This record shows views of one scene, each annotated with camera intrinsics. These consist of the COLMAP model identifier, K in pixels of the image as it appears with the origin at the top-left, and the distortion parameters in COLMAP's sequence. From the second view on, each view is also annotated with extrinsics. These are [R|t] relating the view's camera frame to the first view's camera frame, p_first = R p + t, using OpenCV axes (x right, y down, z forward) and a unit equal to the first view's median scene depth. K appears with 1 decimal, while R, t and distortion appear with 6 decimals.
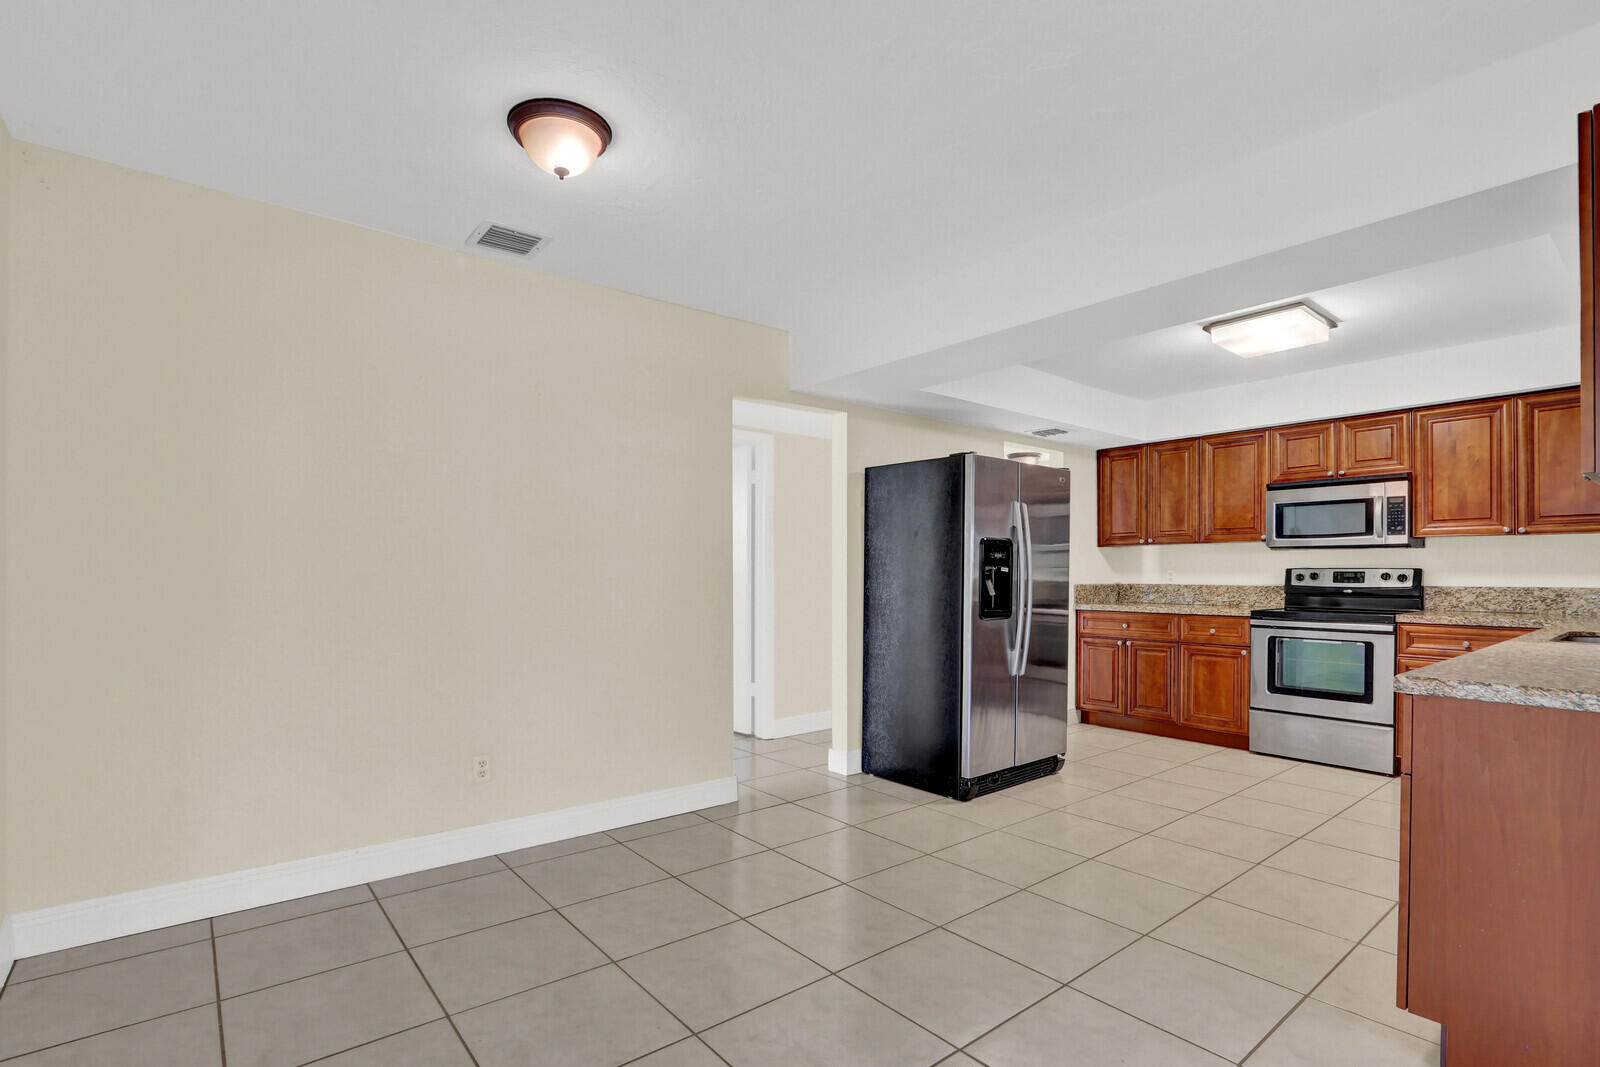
lens RADIAL K [[760.7, 0, 797.0], [0, 760.7, 570.9], [0, 0, 1]] dist [-0.017254, 0.001605]
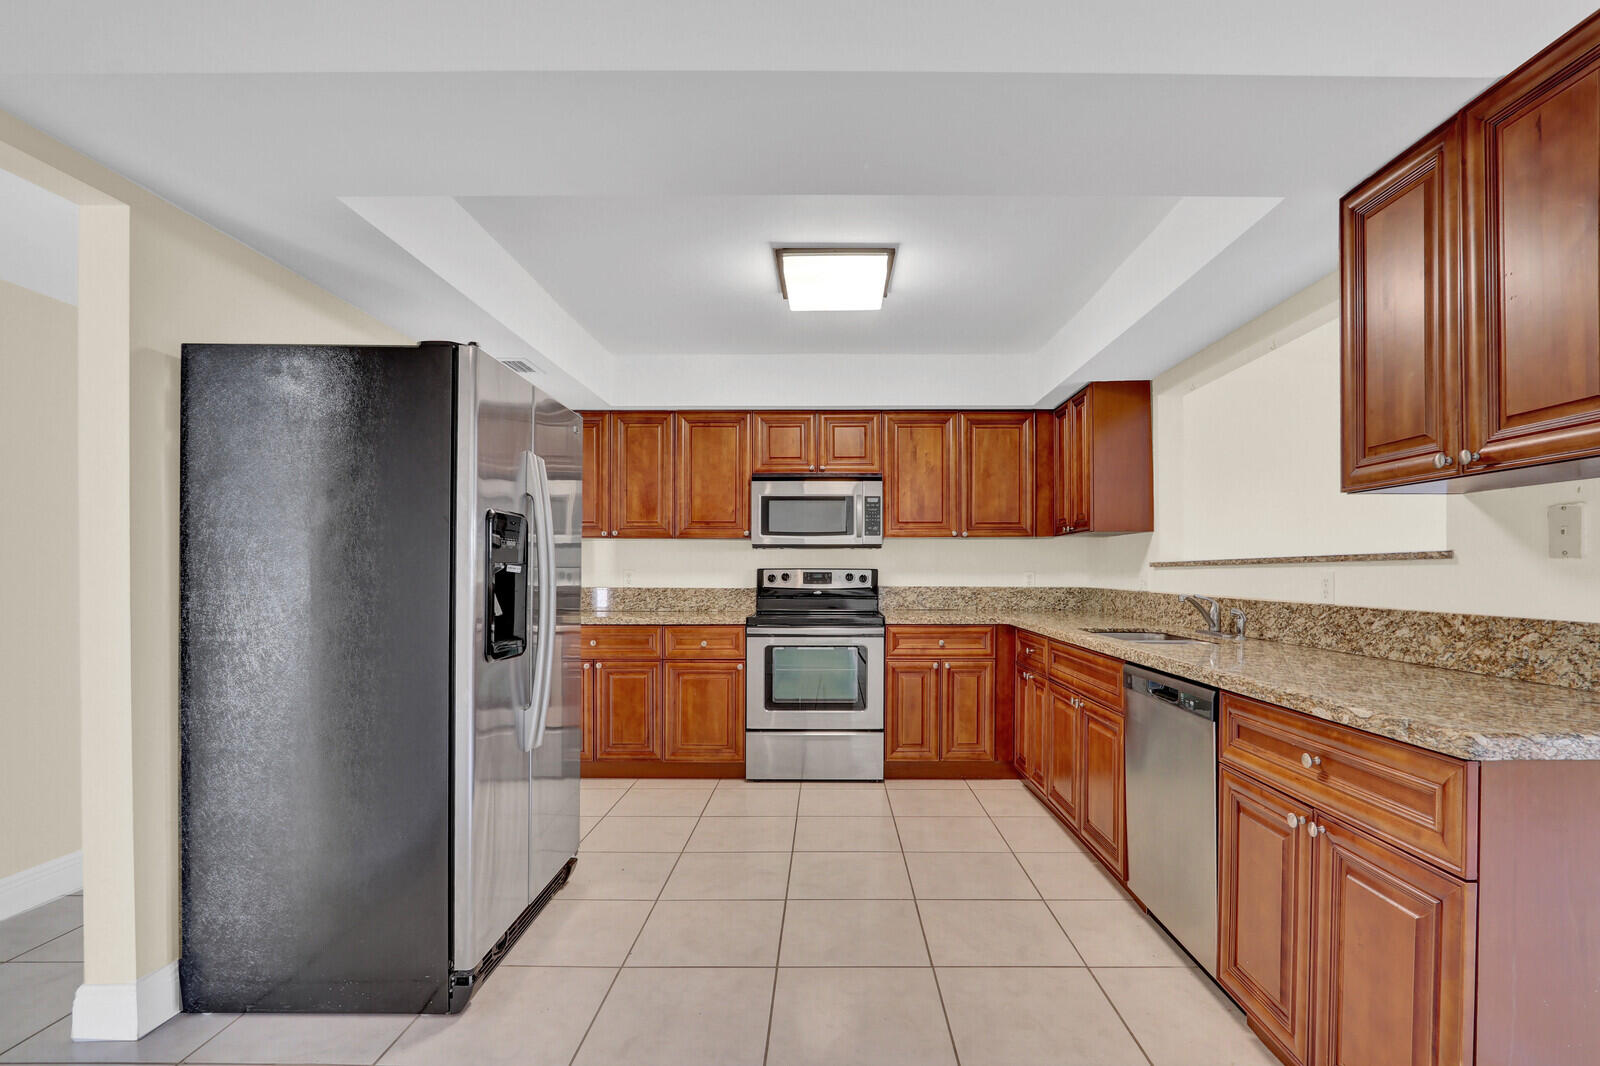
lens RADIAL K [[760.7, 0, 830.6], [0, 760.7, 576.9], [0, 0, 1]] dist [-0.017254, 0.001605]
pose [[0.620687, -0.004723, 0.784045, -0.021849], [-0.001803, 0.999971, 0.007452, -0.000306], [-0.784057, -0.006039, 0.620660, 0.413253]]
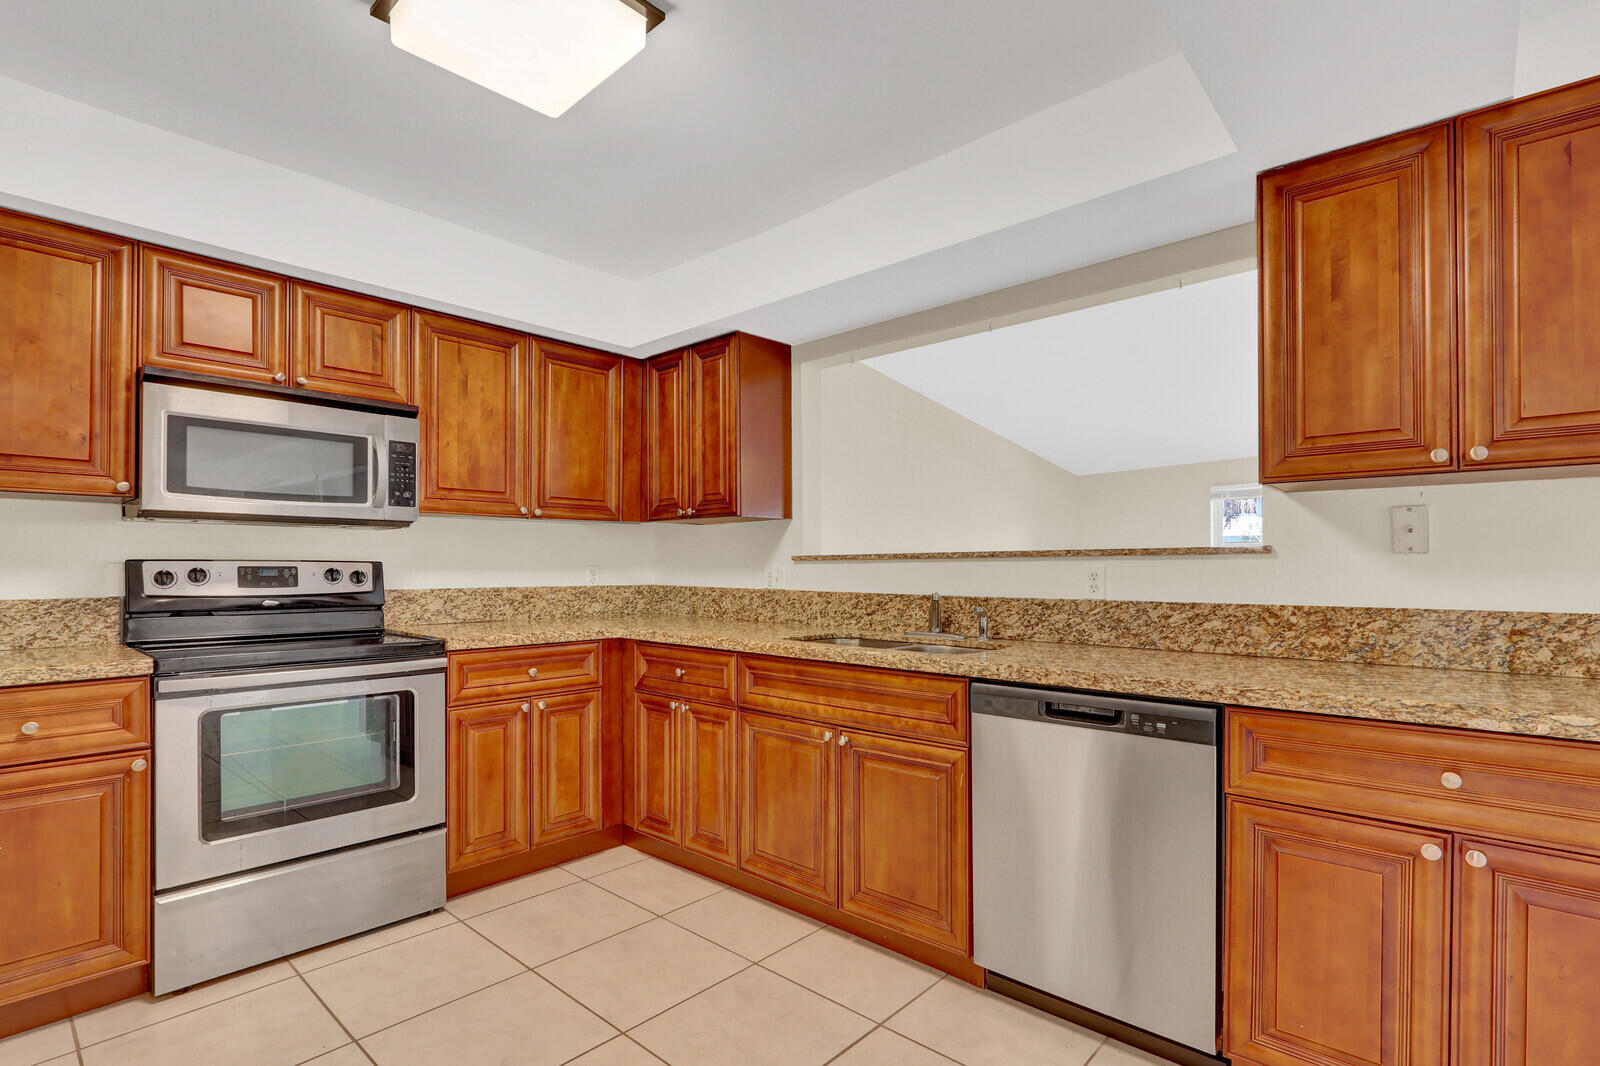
lens RADIAL K [[760.7, 0, 810.7], [0, 760.7, 564.4], [0, 0, 1]] dist [-0.017254, 0.001605]
pose [[-0.180531, 0.005457, 0.983554, 0.137918], [-0.002500, 0.999979, -0.006007, 0.002070], [-0.983566, -0.003544, -0.180514, 0.770120]]
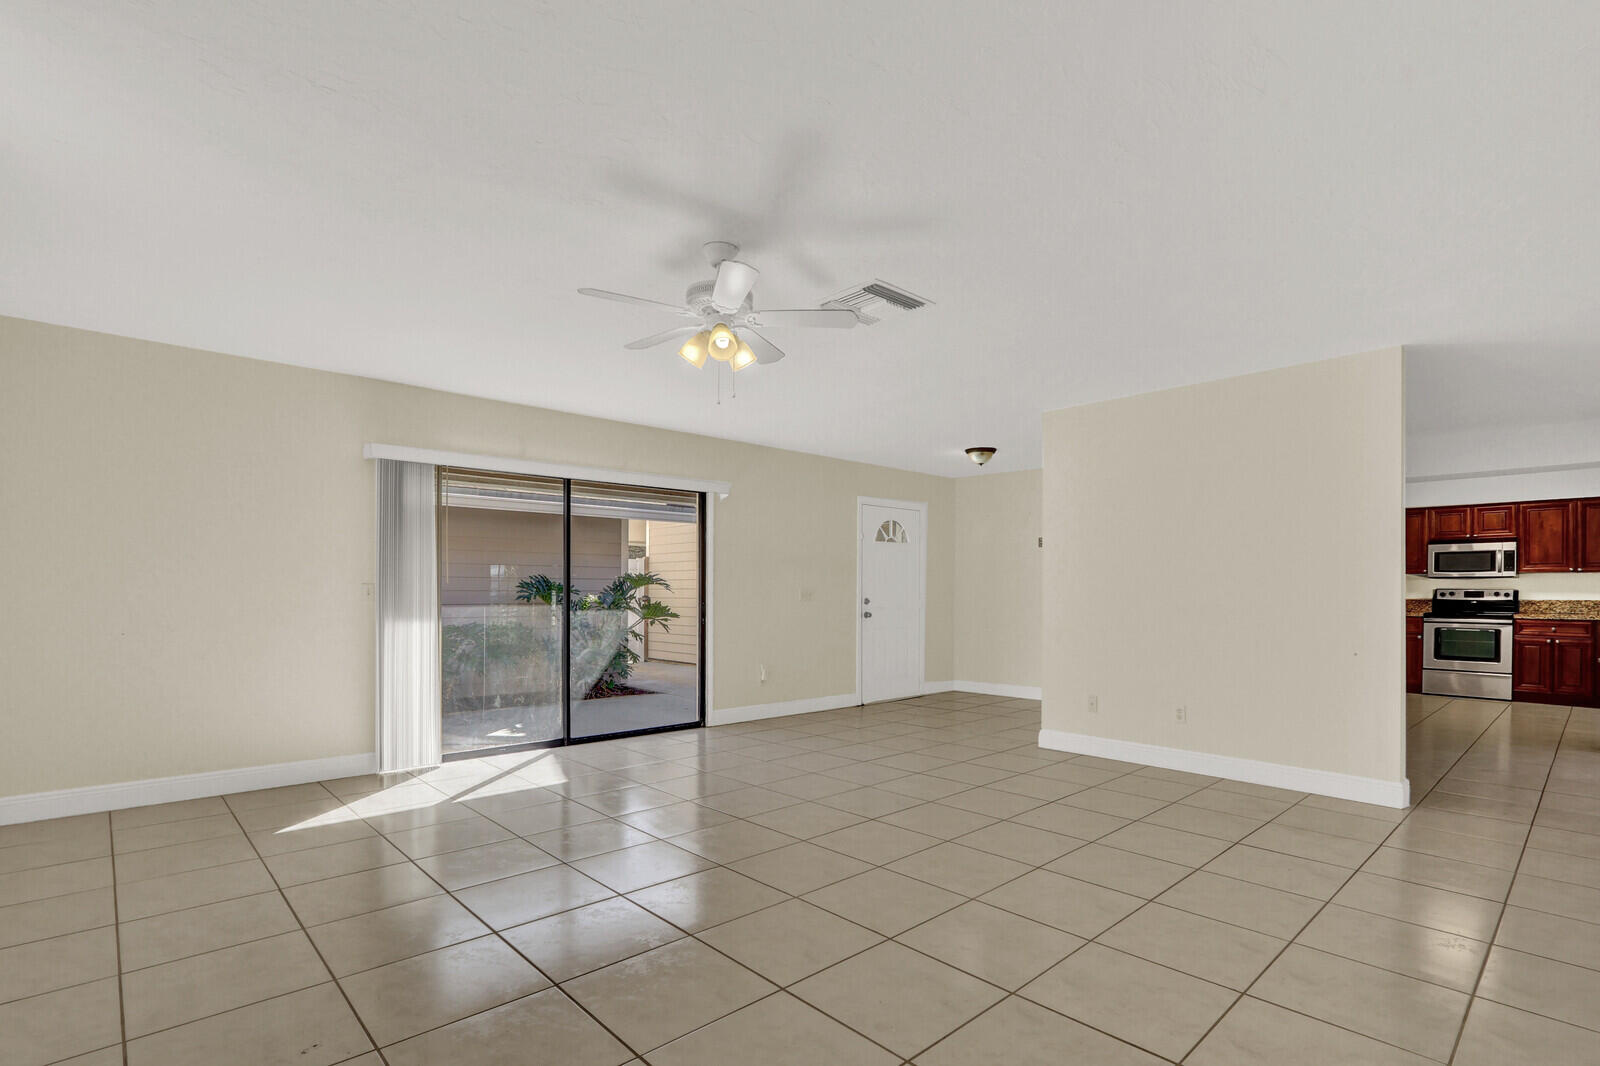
lens RADIAL K [[760.7, 0, 814.3], [0, 760.7, 592.6], [0, 0, 1]] dist [-0.017254, 0.001605]
pose [[0.996939, 0.004226, 0.078066, -1.013479], [-0.004620, 0.999978, 0.004864, 0.002989], [-0.078044, -0.005210, 0.996936, -0.676587]]
